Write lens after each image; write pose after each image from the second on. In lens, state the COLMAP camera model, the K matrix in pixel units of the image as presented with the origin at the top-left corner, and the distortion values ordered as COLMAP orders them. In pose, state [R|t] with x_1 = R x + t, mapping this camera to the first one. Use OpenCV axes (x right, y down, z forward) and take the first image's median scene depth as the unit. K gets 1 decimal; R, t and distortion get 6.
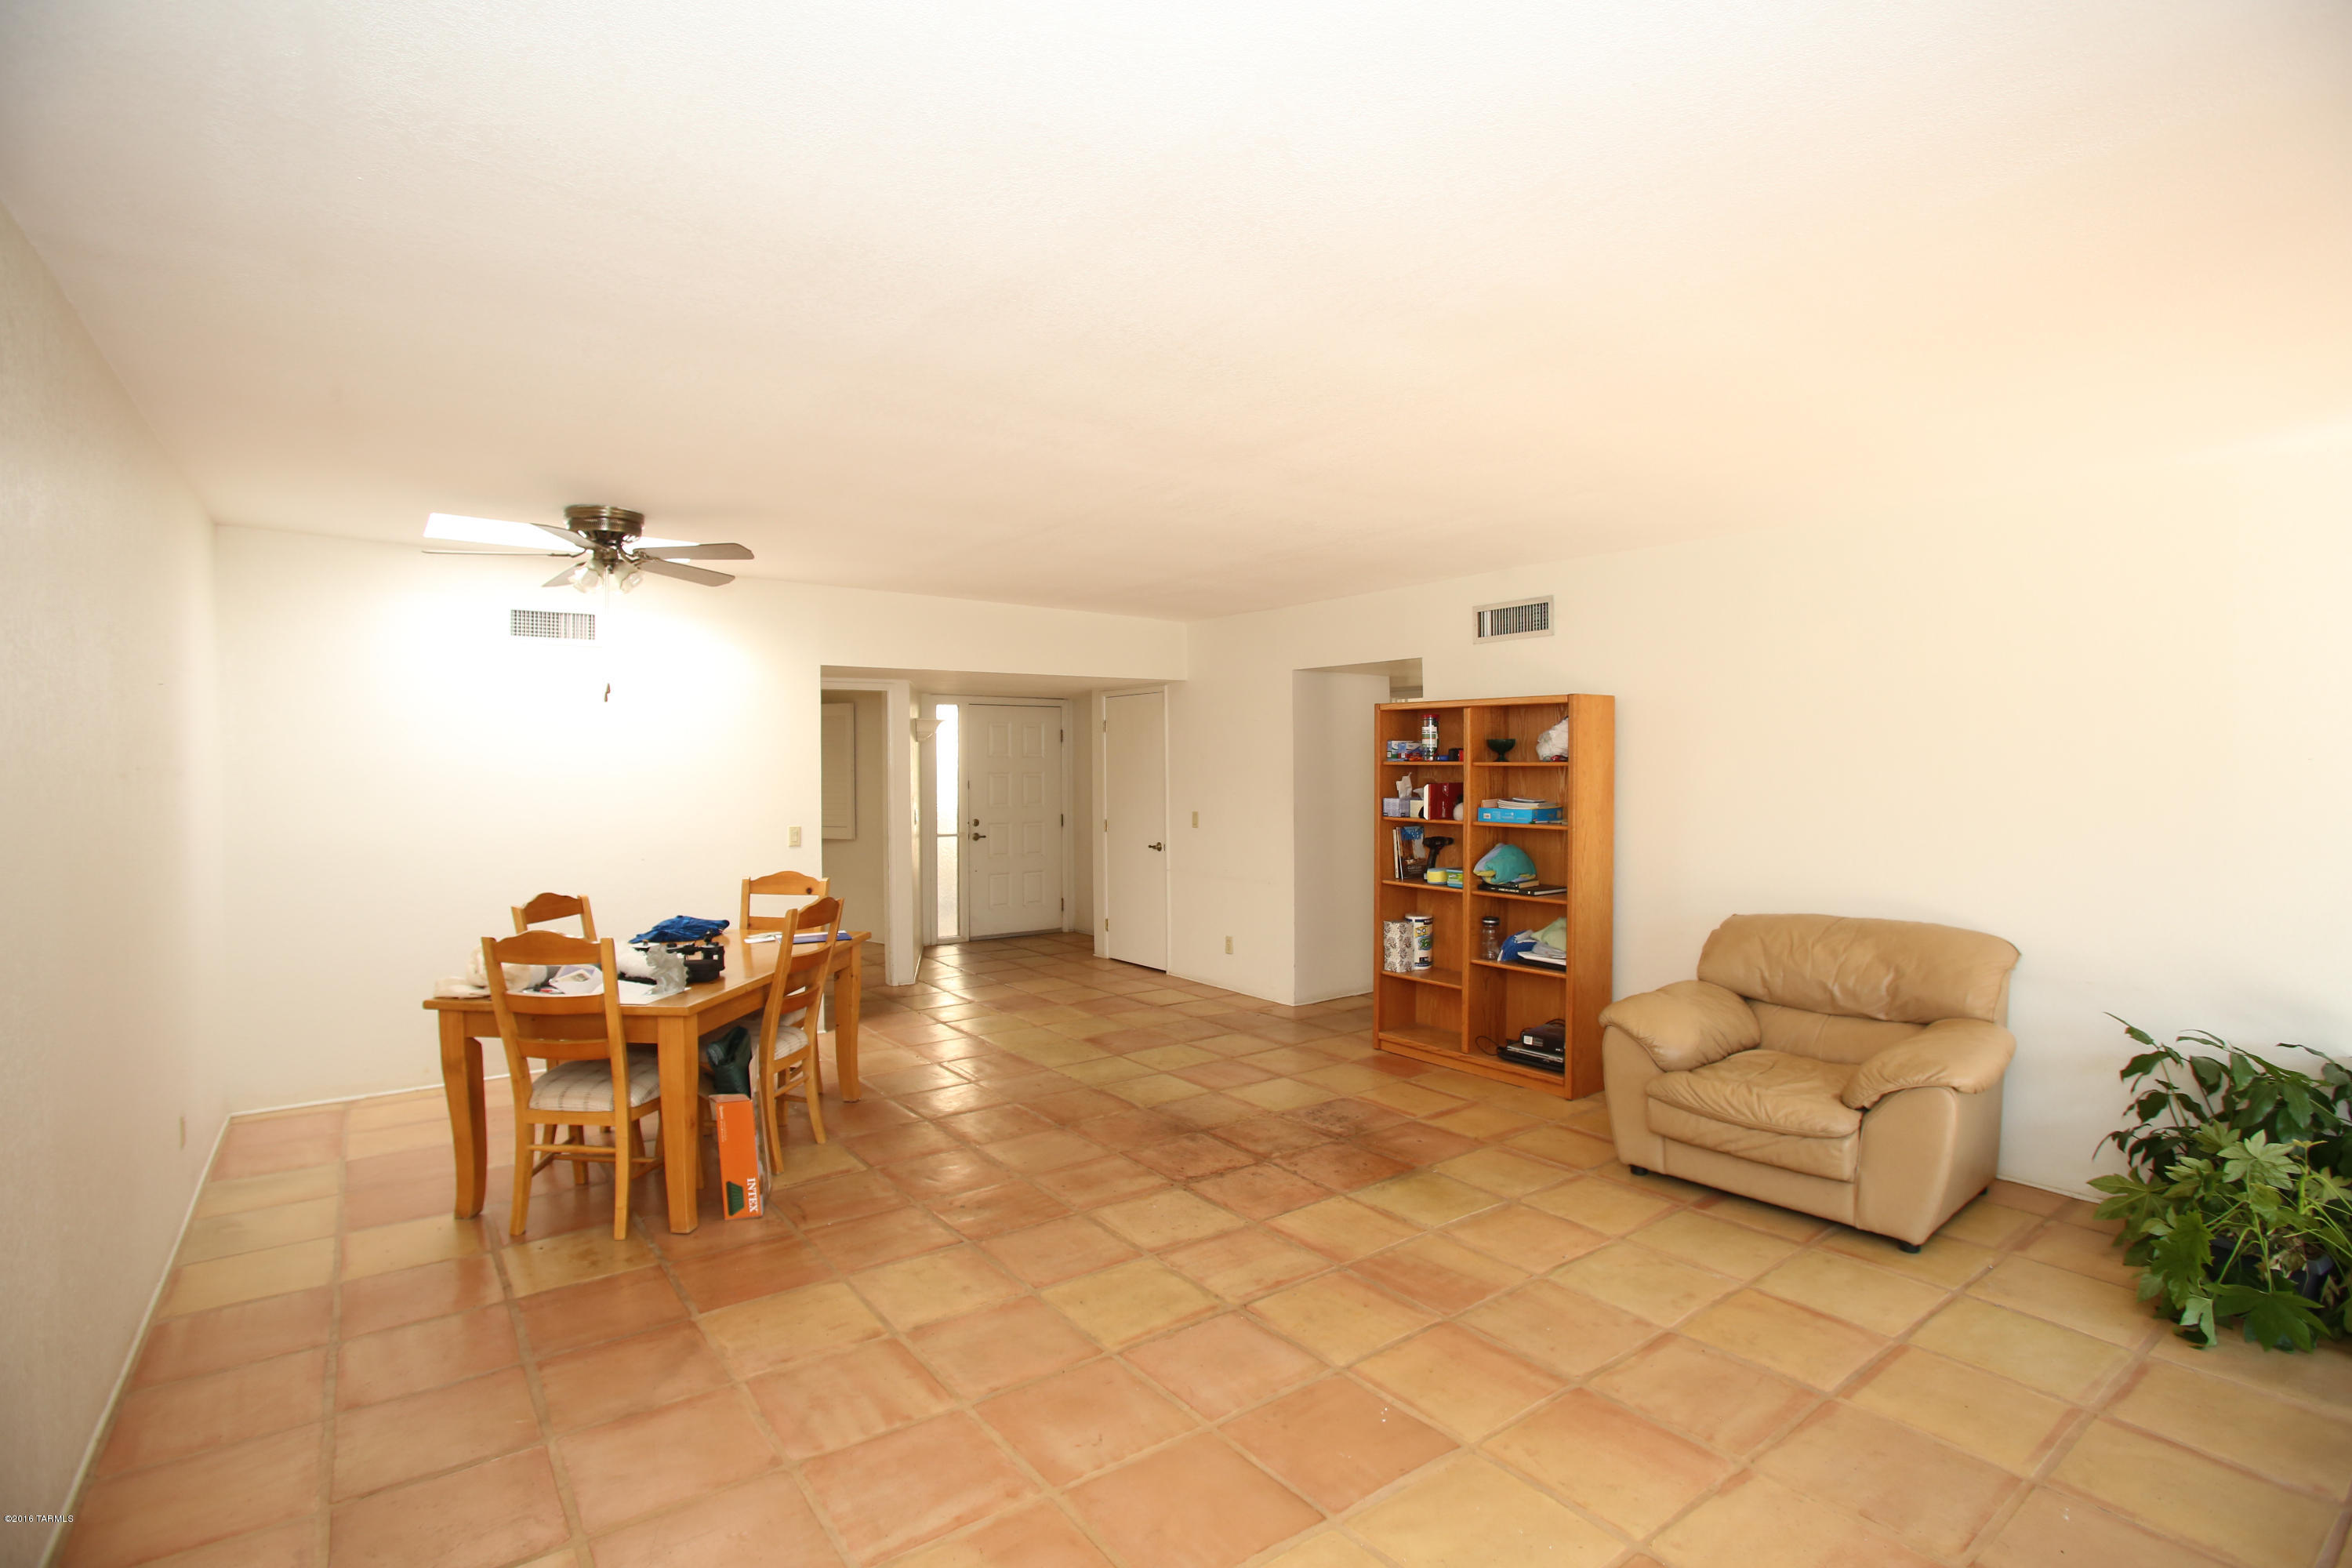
lens RADIAL K [[1139.1, 0, 1183.2], [0, 1139.1, 772.0], [0, 0, 1]] dist [-0.083799, 0.039382]
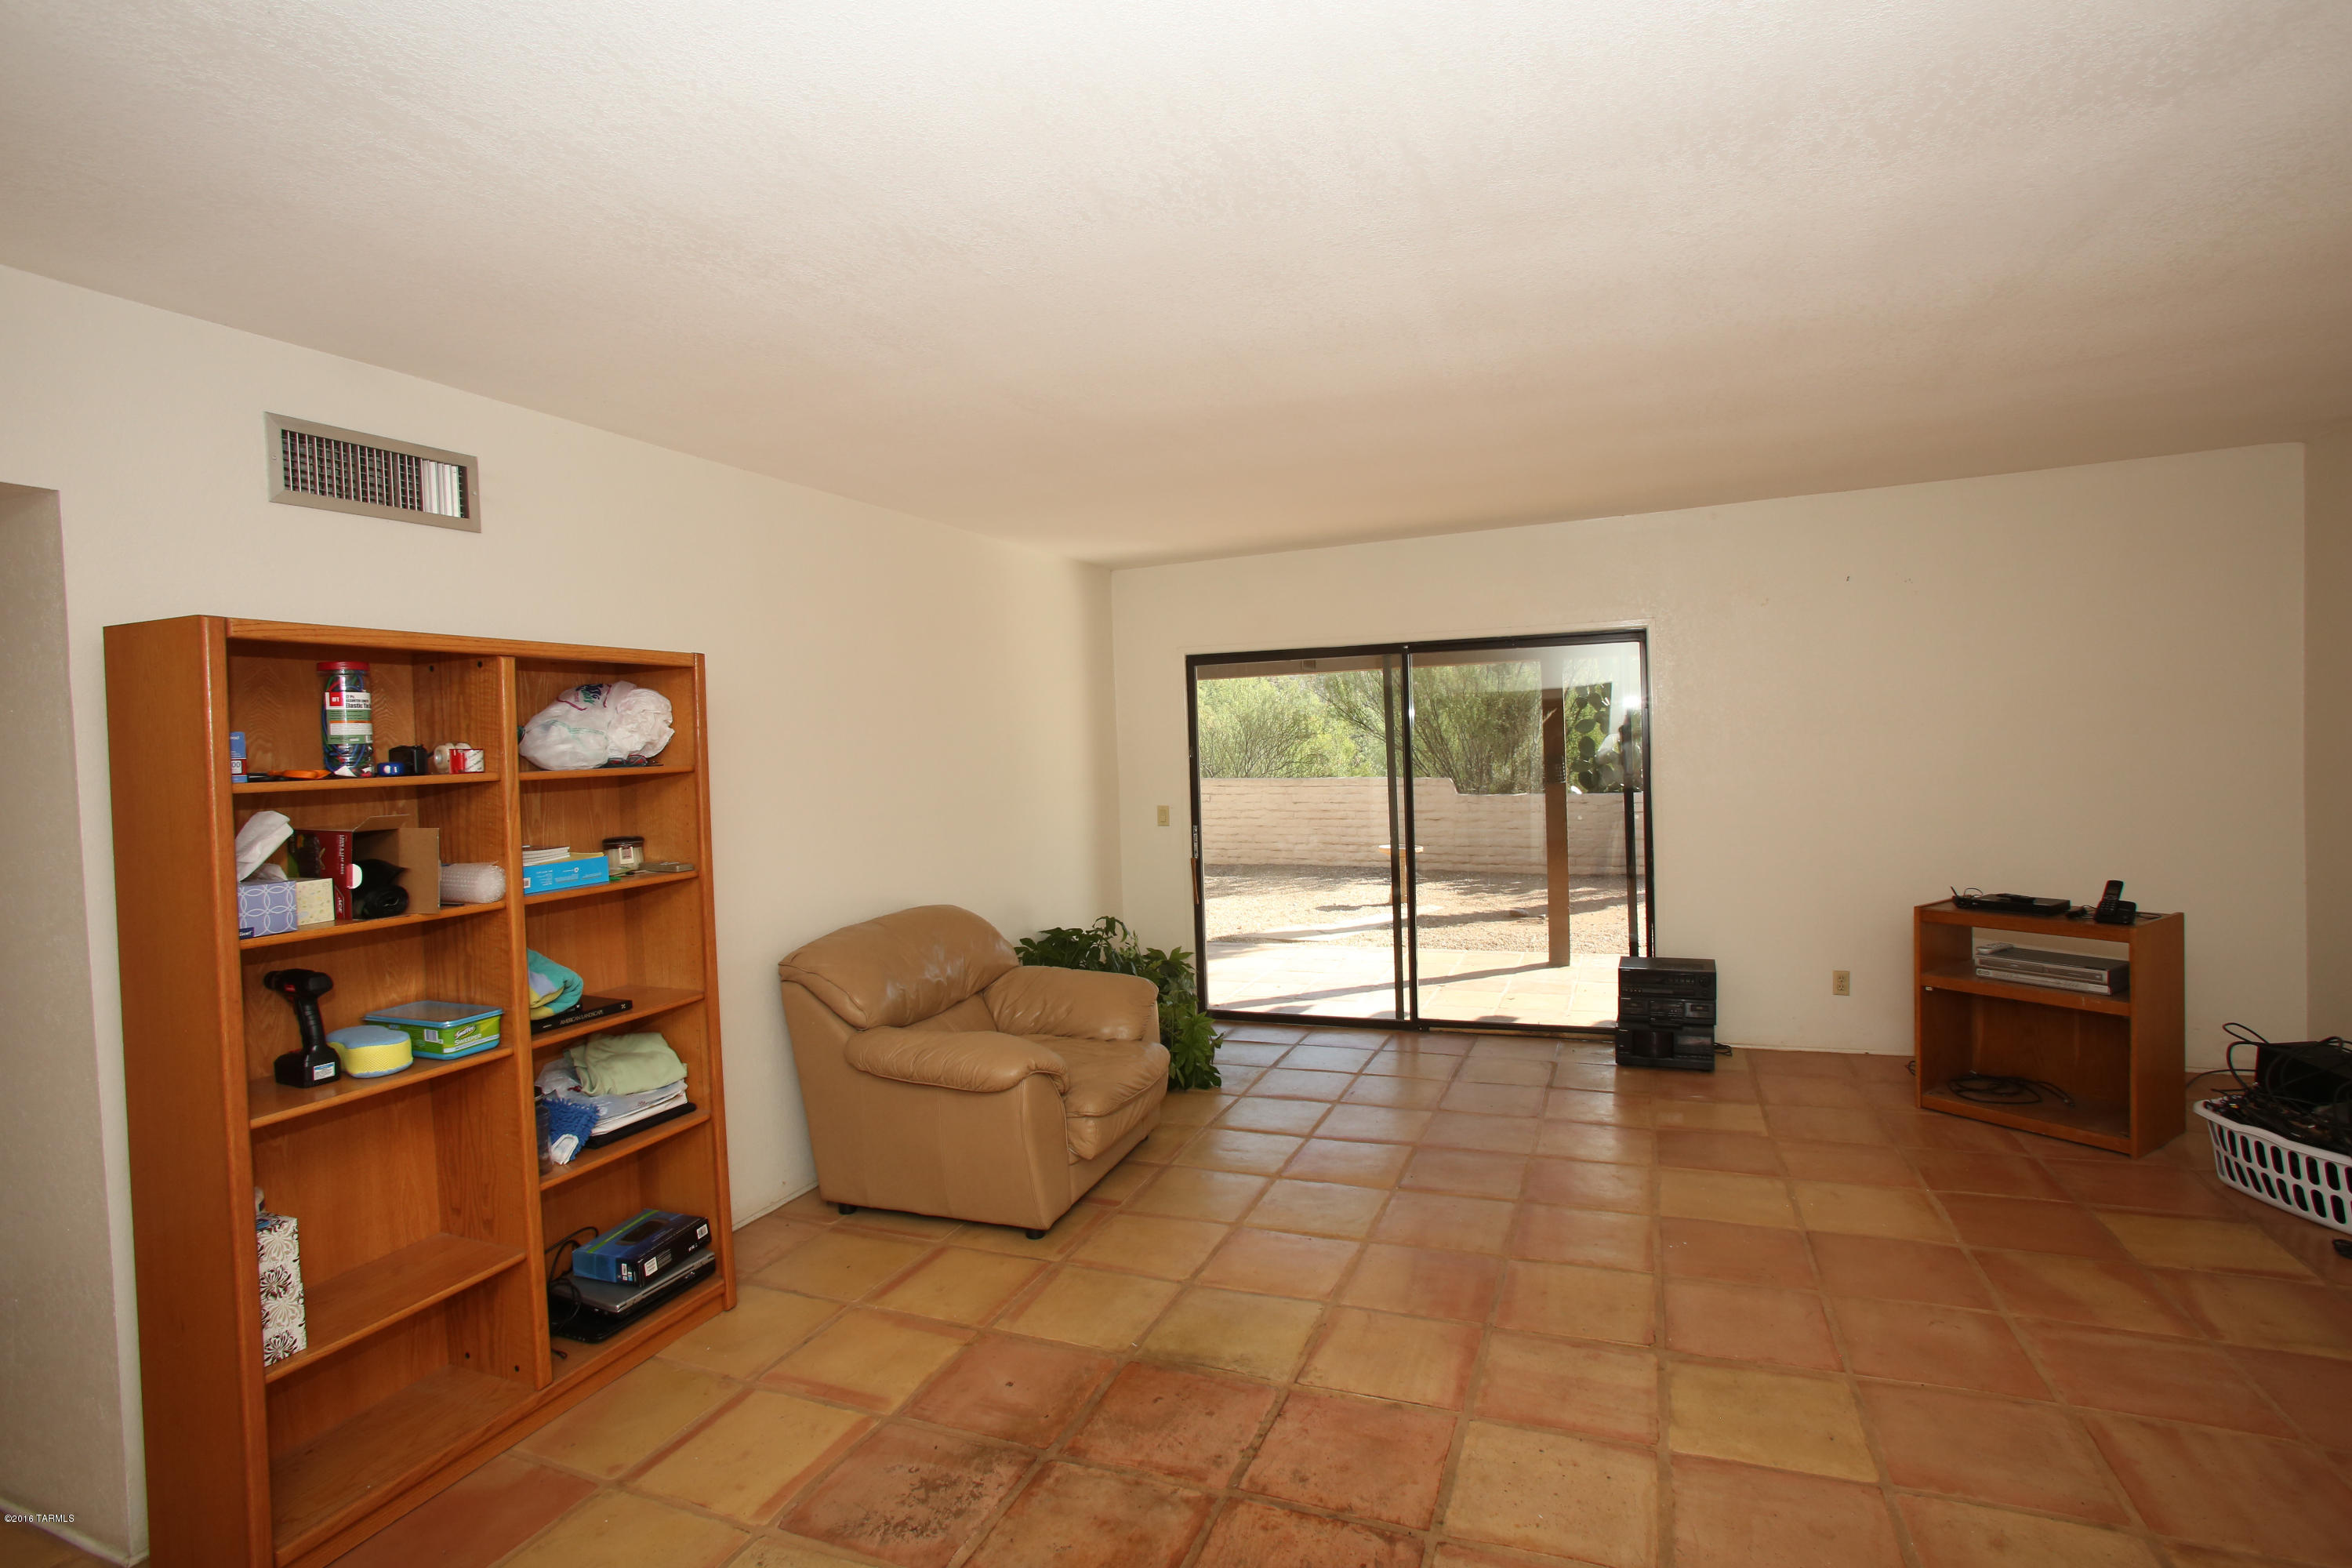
lens RADIAL K [[1139.1, 0, 1183.2], [0, 1139.1, 772.0], [0, 0, 1]] dist [-0.083799, 0.039382]
pose [[-0.523036, -0.001380, 0.852309, -0.383380], [0.046396, 0.998470, 0.030089, -0.013241], [-0.851047, 0.055281, -0.522172, 1.351553]]
